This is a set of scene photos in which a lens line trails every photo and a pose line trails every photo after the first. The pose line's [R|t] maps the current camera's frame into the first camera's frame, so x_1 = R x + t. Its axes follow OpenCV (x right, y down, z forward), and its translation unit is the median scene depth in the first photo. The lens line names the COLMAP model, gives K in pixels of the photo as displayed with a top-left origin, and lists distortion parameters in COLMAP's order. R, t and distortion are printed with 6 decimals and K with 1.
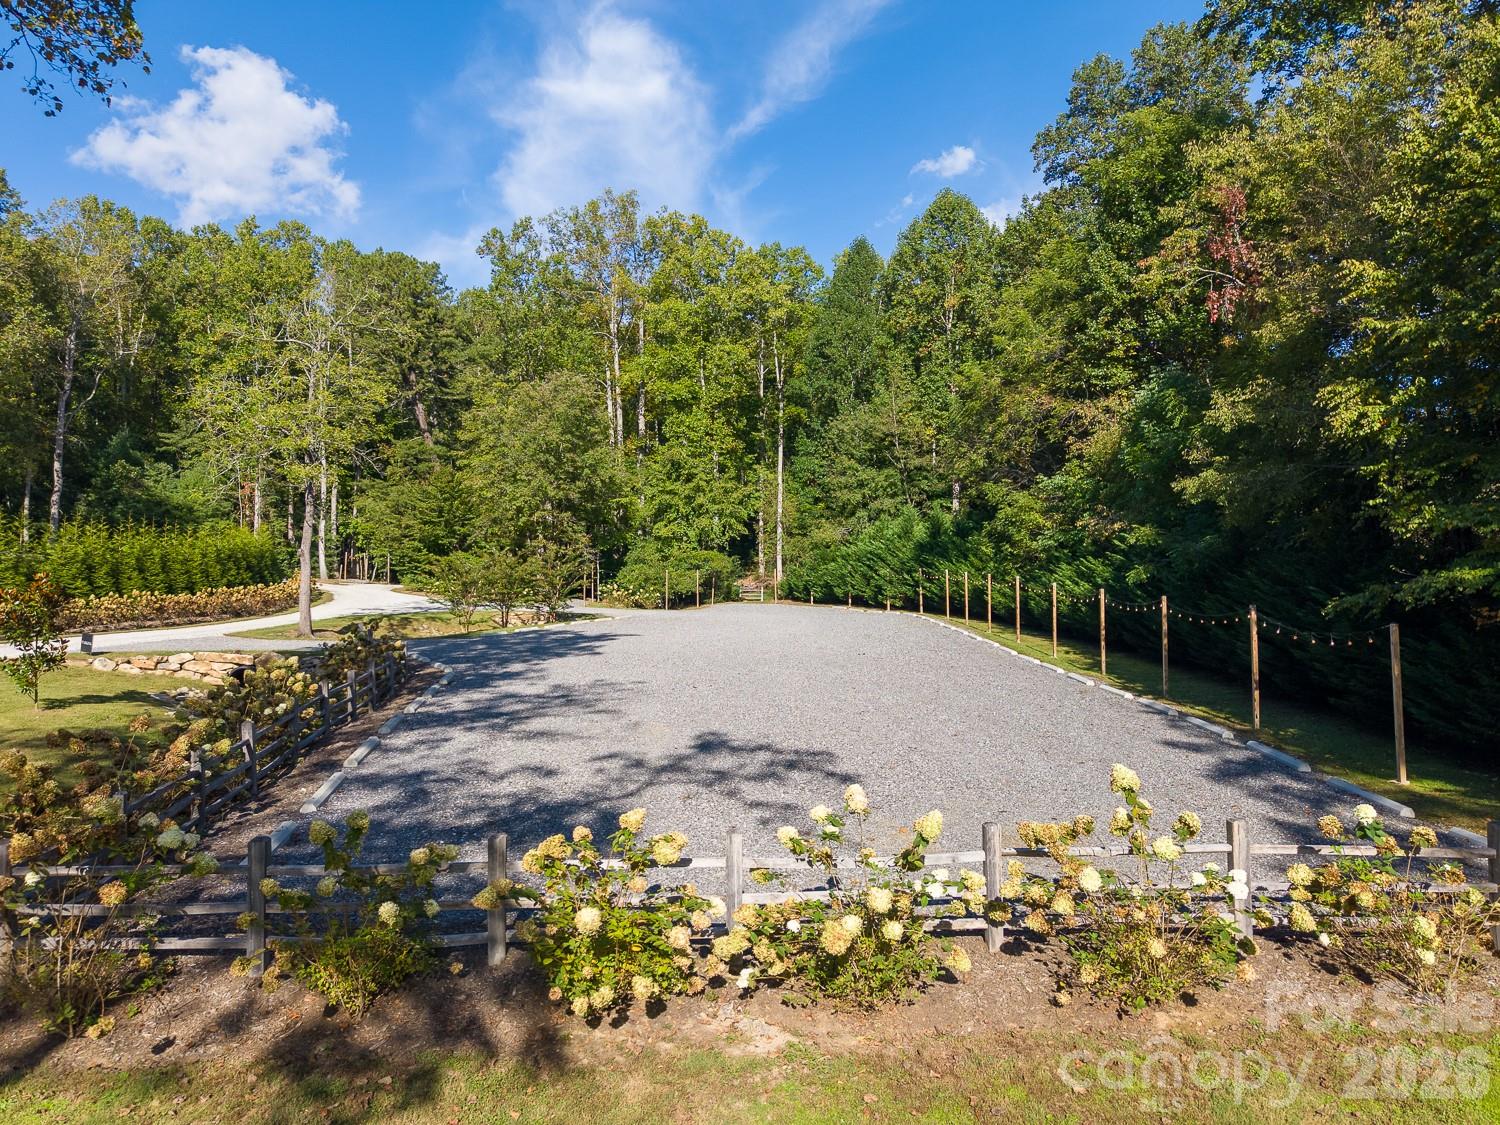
lens RADIAL K [[1041.2, 0, 750.0], [0, 1041.2, 562.5], [0, 0, 1]] dist [-0.004833, -0.003071]
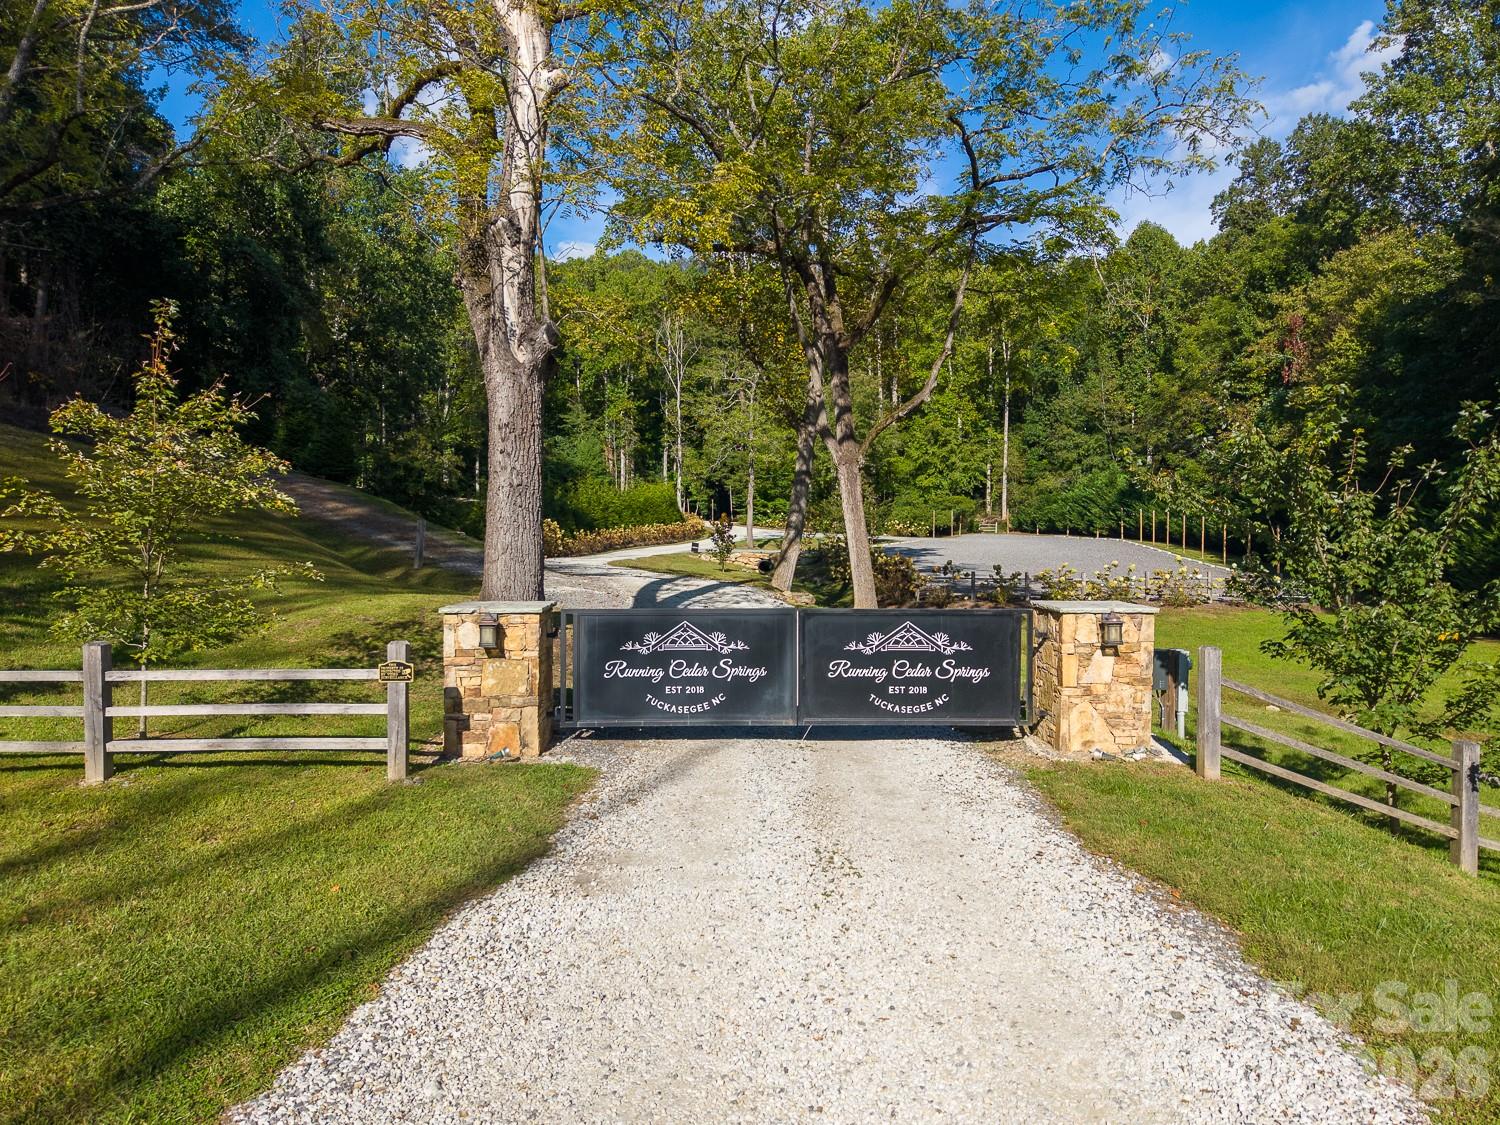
lens RADIAL K [[1013.6, 0, 750.0], [0, 1013.6, 562.5], [0, 0, 1]] dist [0.013629, 0.005884]
pose [[0.982992, -0.000568, -0.183650, -0.070140], [0.011632, 0.998180, 0.059174, -0.006572], [0.183282, -0.060304, 0.981209, -0.396993]]
